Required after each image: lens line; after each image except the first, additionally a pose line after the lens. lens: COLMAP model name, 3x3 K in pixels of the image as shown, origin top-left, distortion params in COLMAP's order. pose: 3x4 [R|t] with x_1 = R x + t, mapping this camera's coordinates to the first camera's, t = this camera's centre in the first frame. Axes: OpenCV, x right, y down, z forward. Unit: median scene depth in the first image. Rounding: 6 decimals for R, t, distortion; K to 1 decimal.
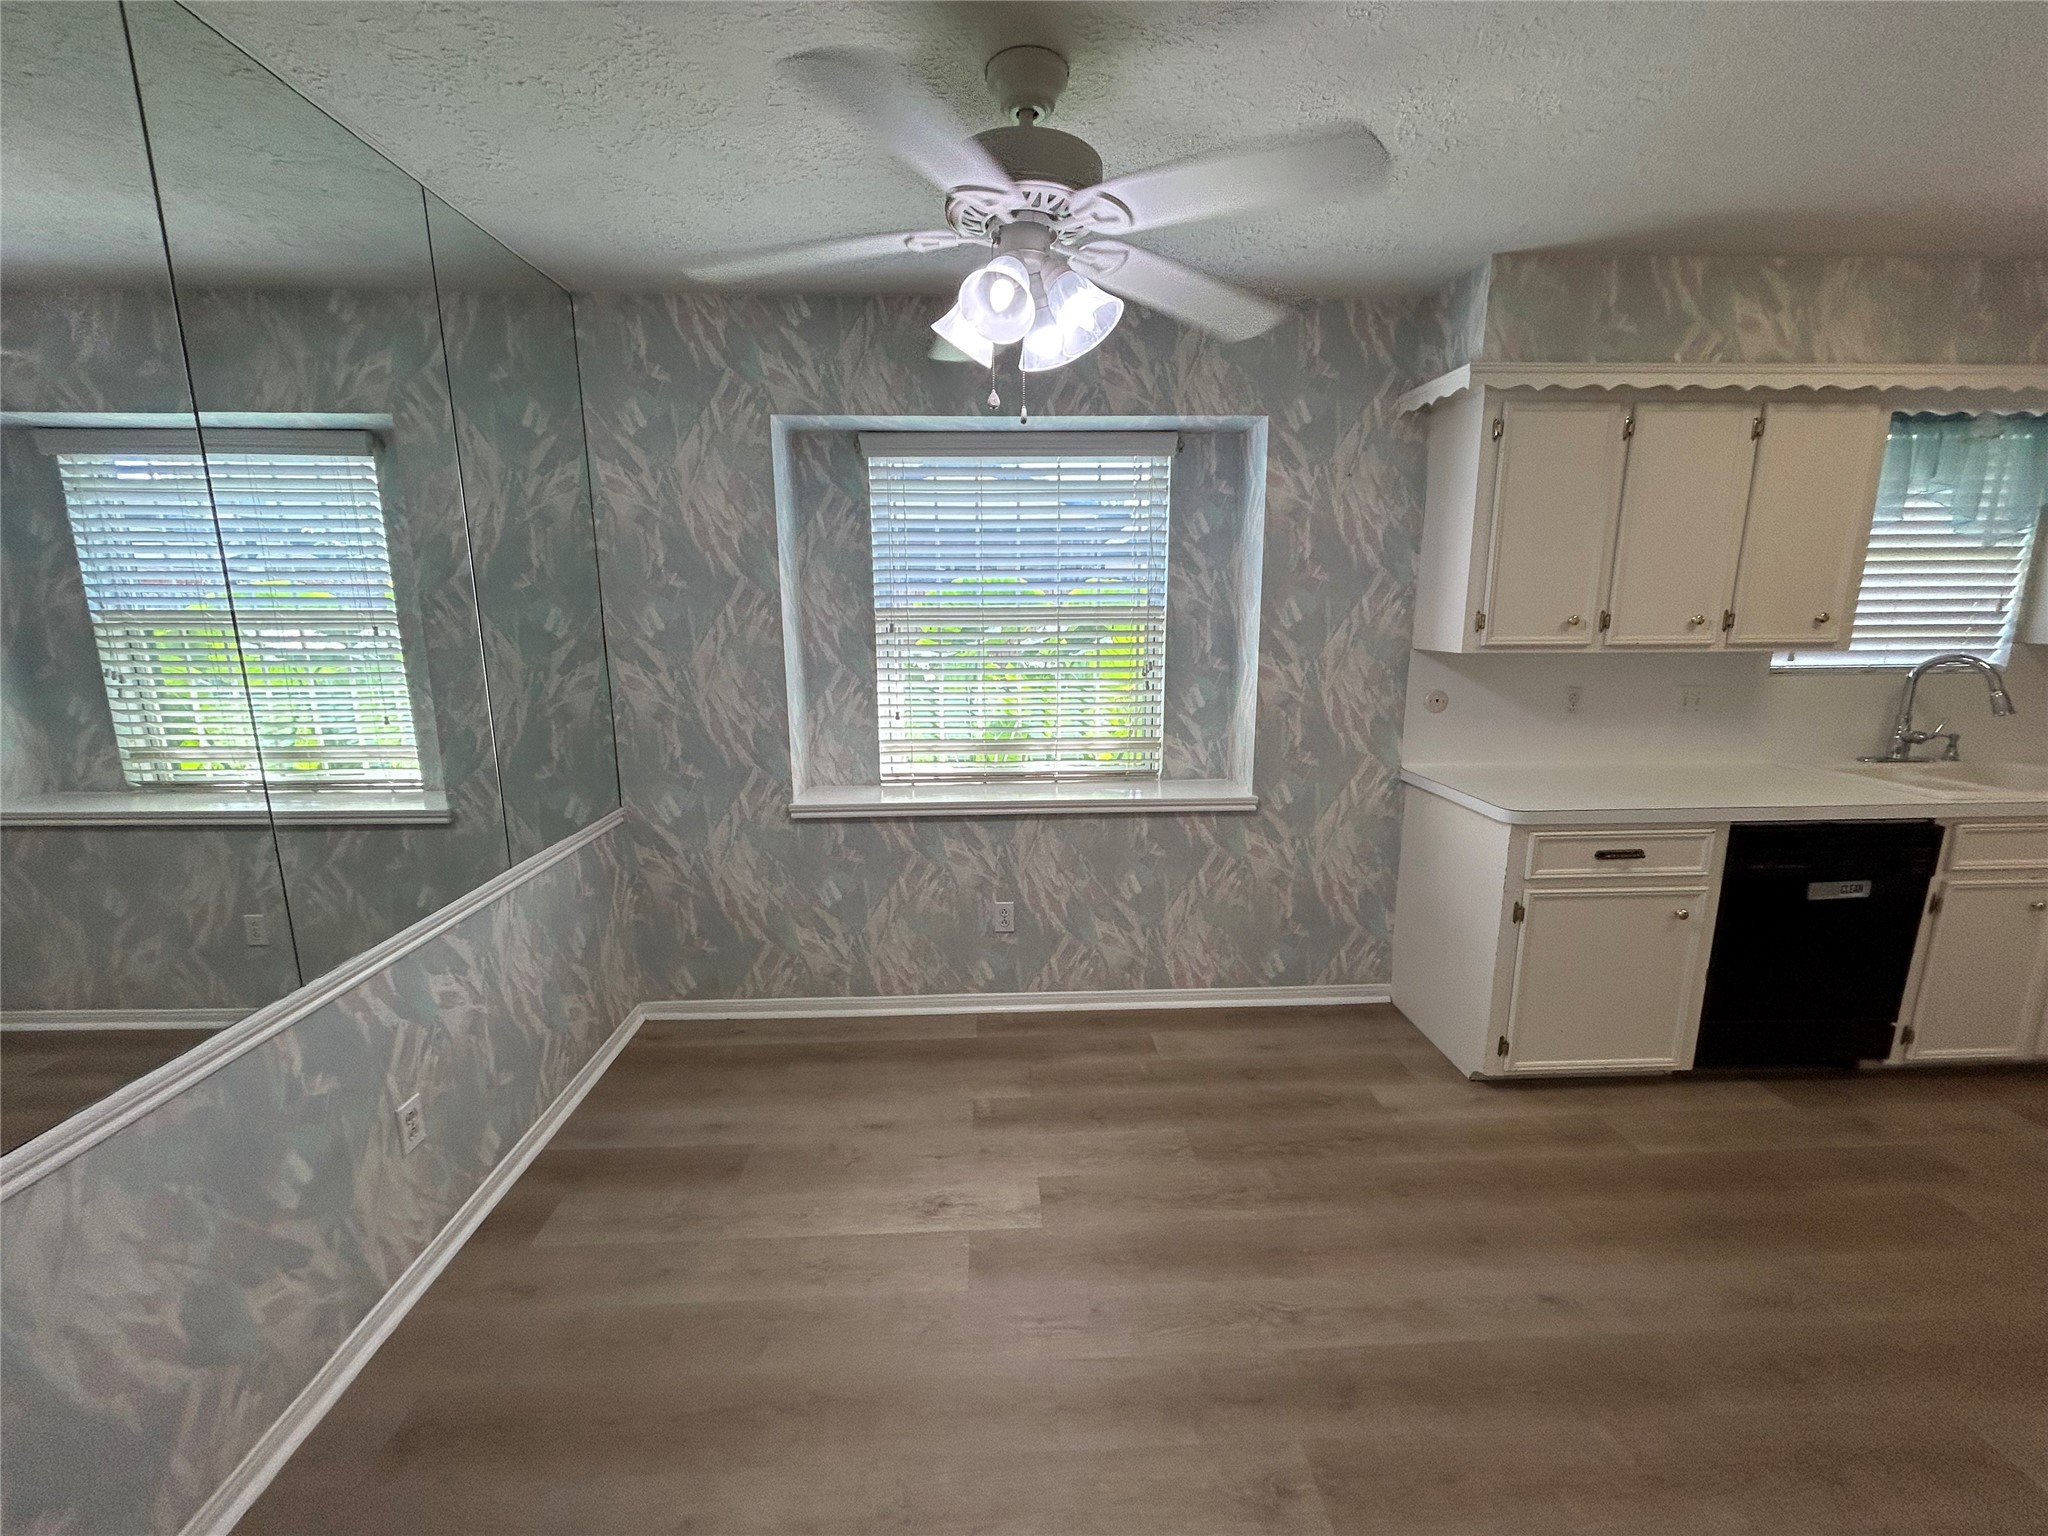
lens RADIAL K [[829.7, 0, 1021.3], [0, 829.7, 762.0], [0, 0, 1]] dist [0.001442, 0.000991]
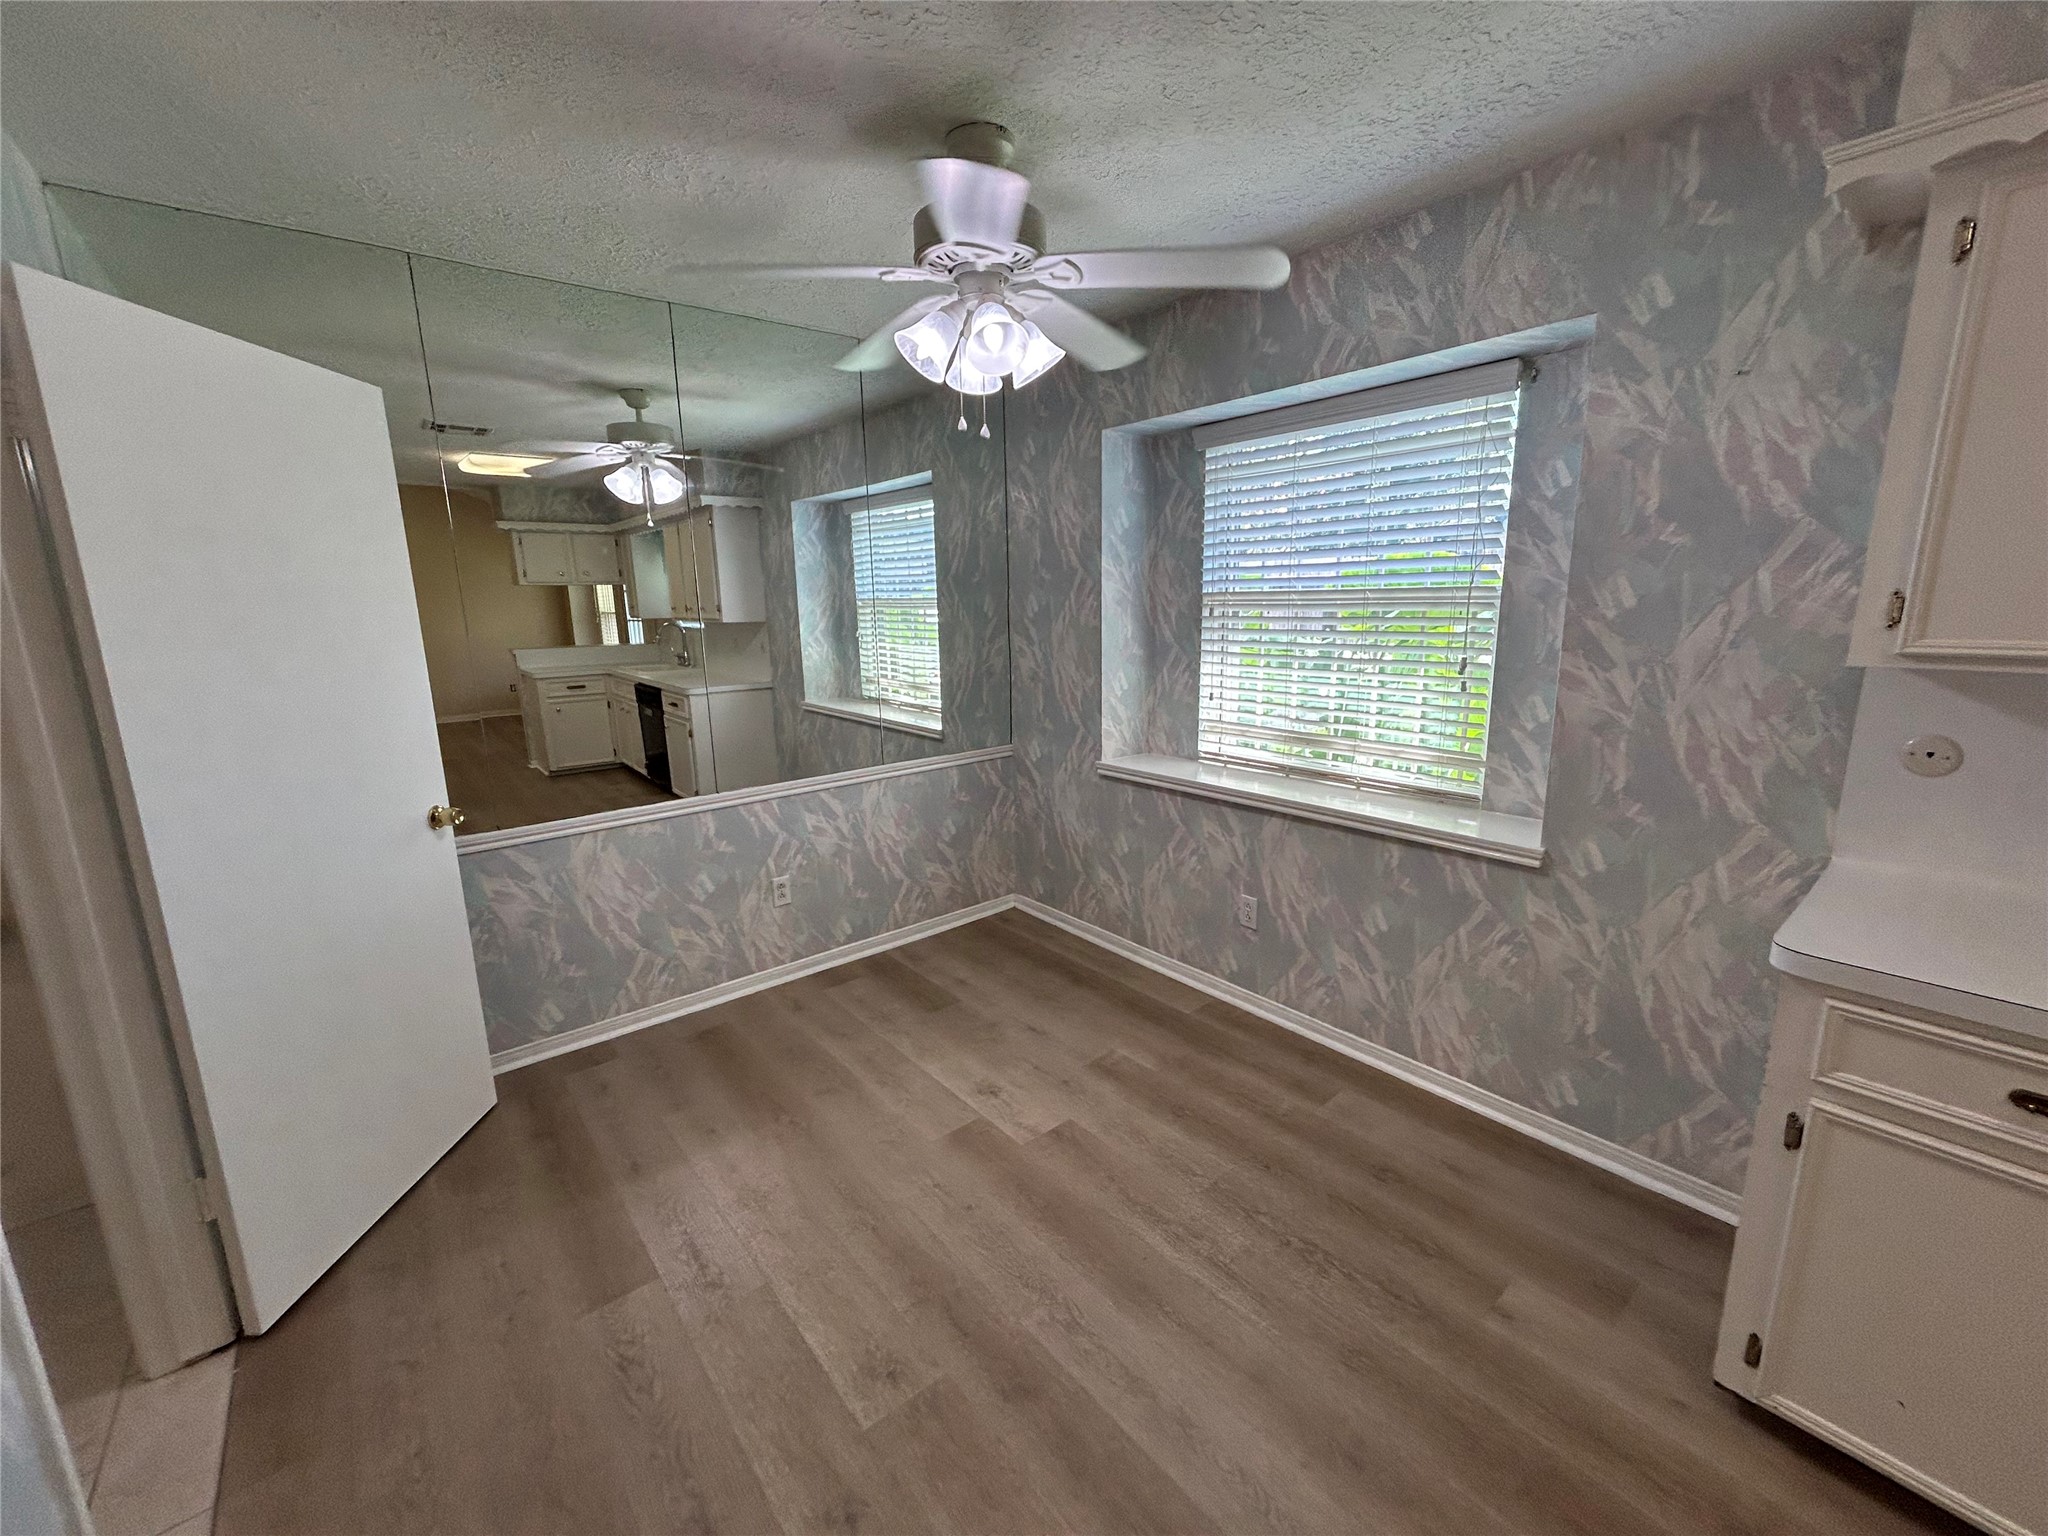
lens RADIAL K [[829.7, 0, 1014.5], [0, 829.7, 761.3], [0, 0, 1]] dist [0.001442, 0.000991]
pose [[0.595424, 0.151236, -0.789048, 0.585955], [-0.132396, 0.987166, 0.089302, -0.039427], [0.792427, 0.051295, 0.607806, 0.193874]]
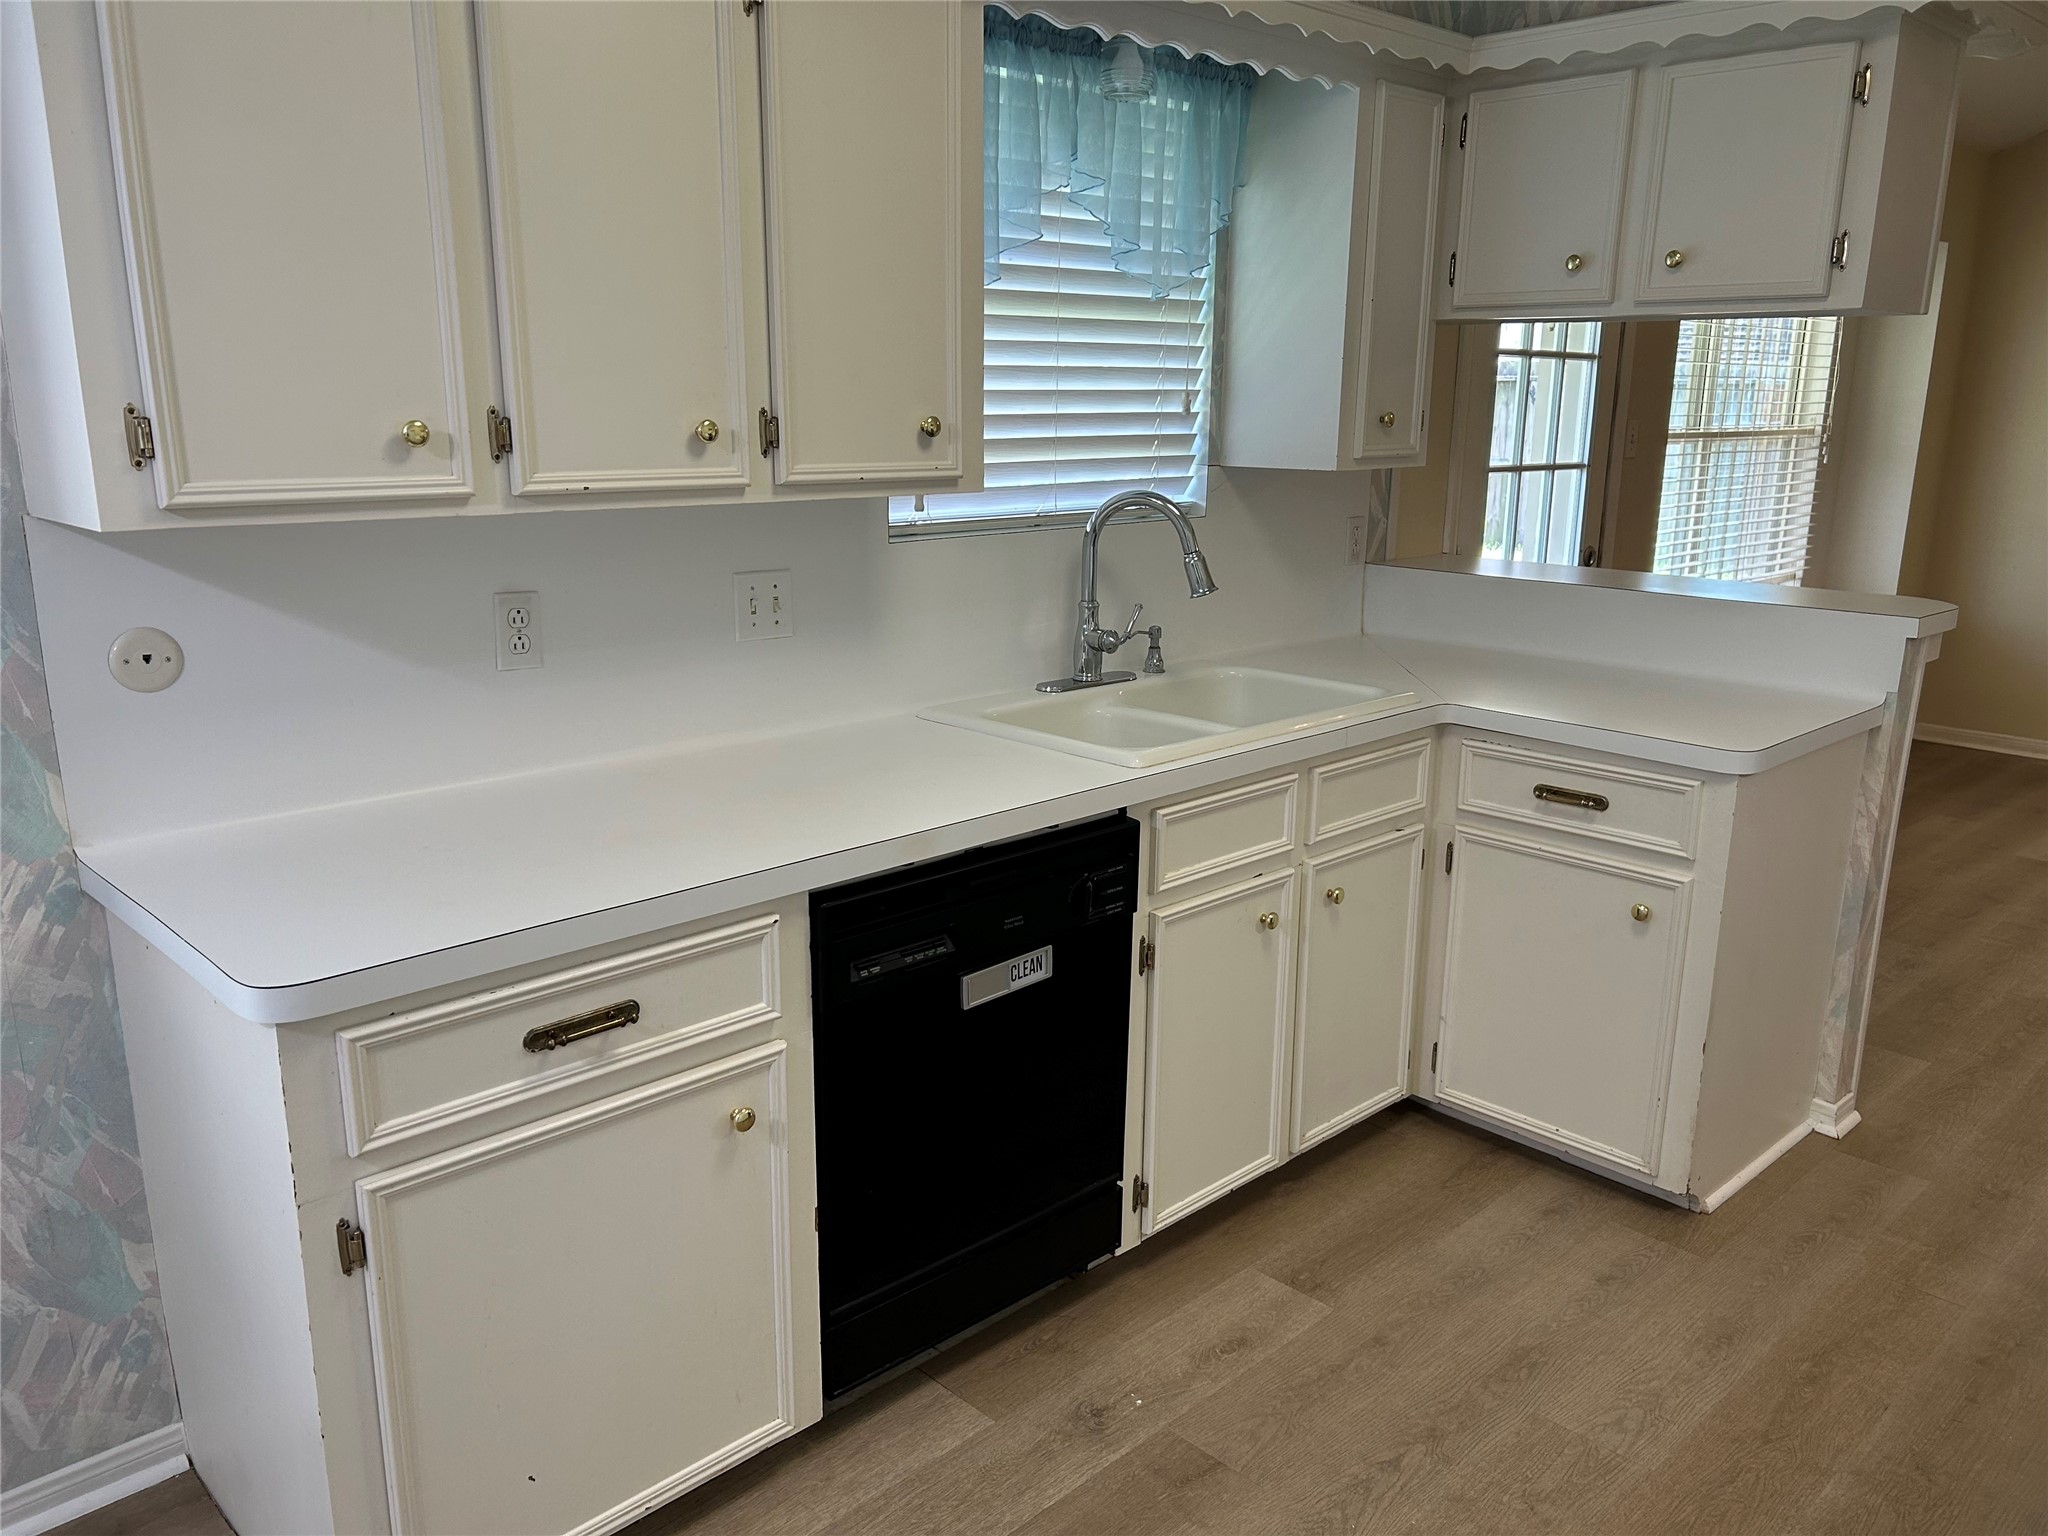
lens RADIAL K [[1550.6, 0, 1020.5], [0, 1550.6, 788.8], [0, 0, 1]] dist [0.046983, -0.010130]
pose [[0.750521, -0.154249, 0.642592, 0.345748], [0.114073, 0.988021, 0.103934, -0.046588], [-0.650926, -0.004702, 0.759126, 0.244054]]
